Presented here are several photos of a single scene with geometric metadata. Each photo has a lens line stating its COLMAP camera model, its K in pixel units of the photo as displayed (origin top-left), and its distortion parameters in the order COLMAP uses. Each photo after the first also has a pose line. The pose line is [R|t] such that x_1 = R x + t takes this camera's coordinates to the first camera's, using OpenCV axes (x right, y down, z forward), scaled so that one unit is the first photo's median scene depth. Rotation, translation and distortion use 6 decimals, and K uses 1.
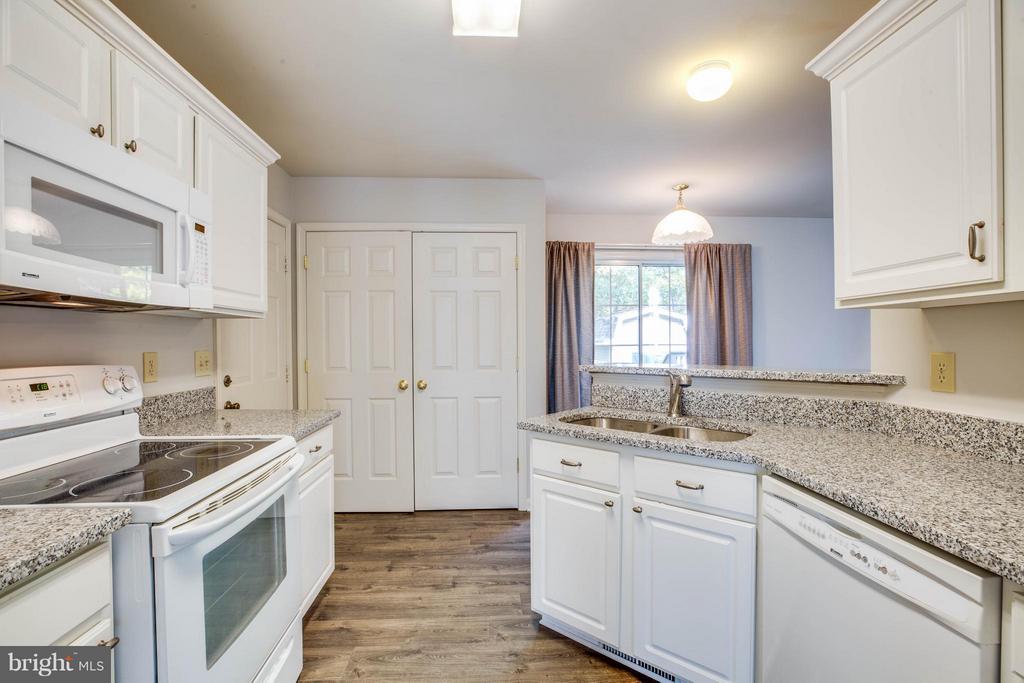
lens RADIAL K [[463.8, 0, 512.0], [0, 463.8, 341.5], [0, 0, 1]] dist [-0.020795, 0.000557]
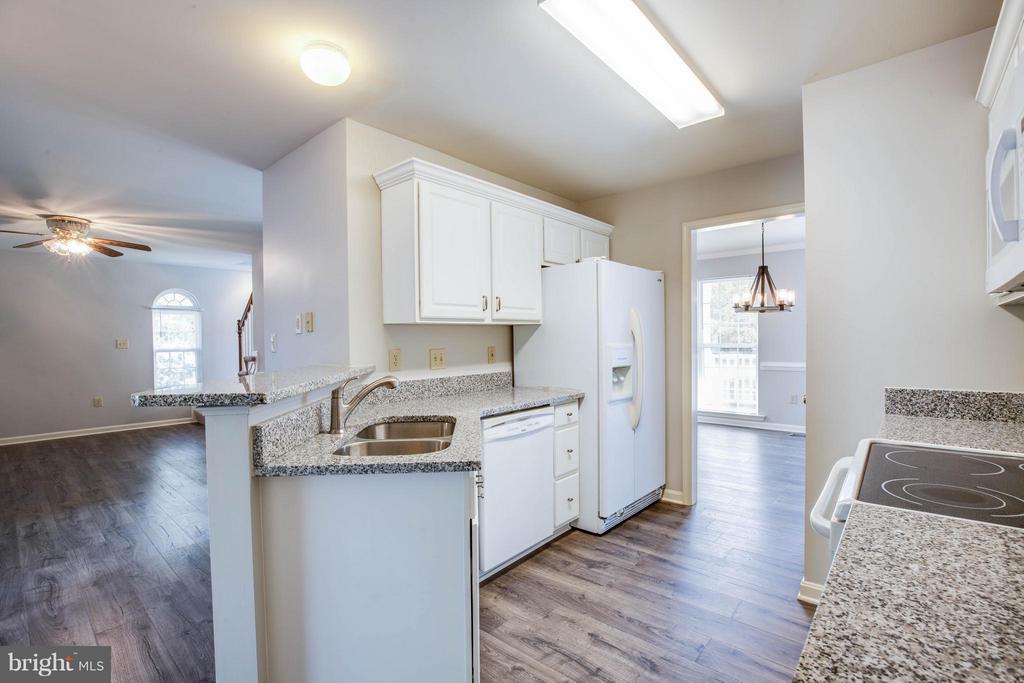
lens RADIAL K [[463.8, 0, 512.0], [0, 463.8, 341.5], [0, 0, 1]] dist [-0.020795, 0.000557]
pose [[-0.726038, 0.010298, 0.687578, -0.819346], [0.022630, 0.999704, 0.008923, -0.014105], [-0.687282, 0.022039, -0.726056, 2.558086]]
